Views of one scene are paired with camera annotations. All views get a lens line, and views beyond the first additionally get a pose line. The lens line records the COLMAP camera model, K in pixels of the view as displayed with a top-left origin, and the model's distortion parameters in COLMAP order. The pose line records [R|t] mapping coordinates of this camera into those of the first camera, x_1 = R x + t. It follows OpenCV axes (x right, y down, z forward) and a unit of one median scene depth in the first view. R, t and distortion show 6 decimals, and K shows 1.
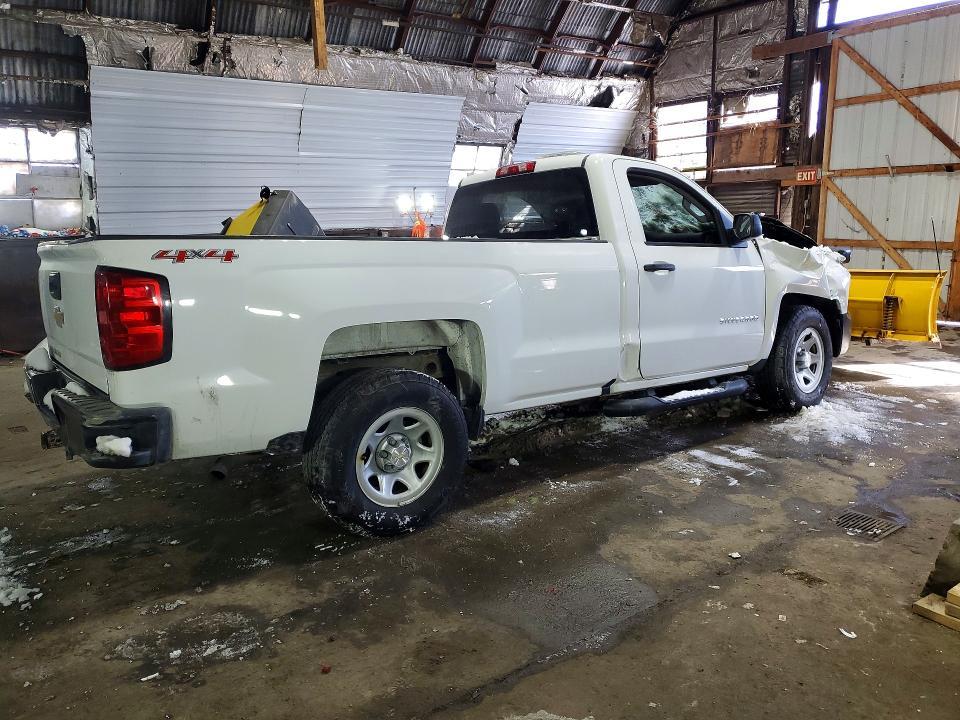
lens RADIAL K [[746.1, 0, 483.5], [0, 746.1, 353.8], [0, 0, 1]] dist [0.012106, -0.001107]
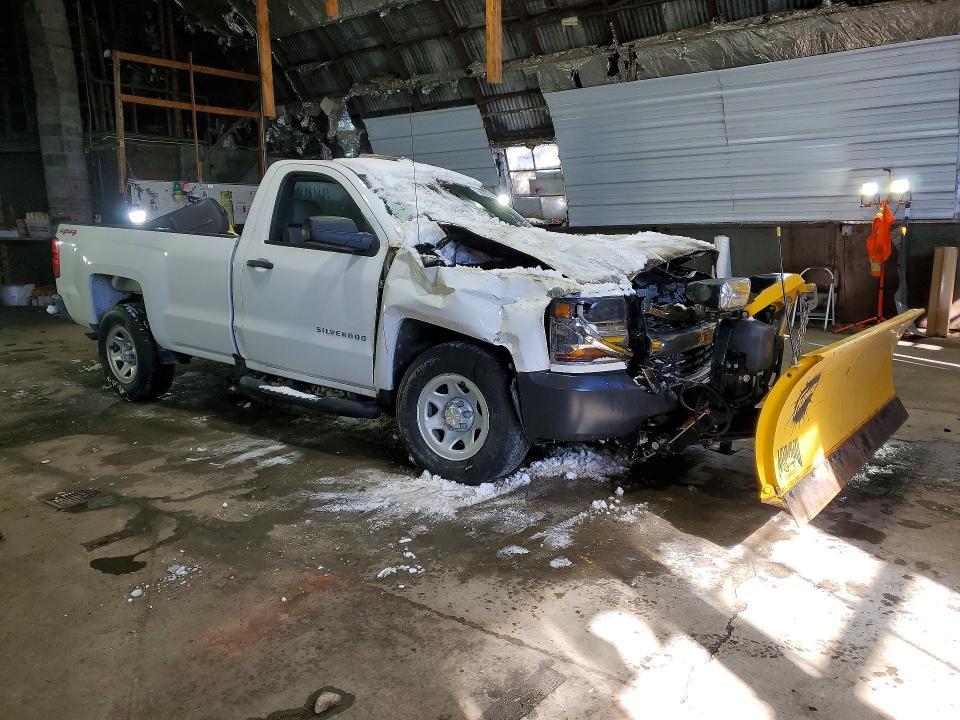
lens RADIAL K [[746.1, 0, 484.3], [0, 746.1, 367.1], [0, 0, 1]] dist [0.012106, -0.001107]
pose [[0.278775, 0.201878, -0.938898, 1.237284], [-0.166409, 0.973021, 0.159805, -0.177292], [0.945829, 0.111692, 0.304848, 0.888593]]
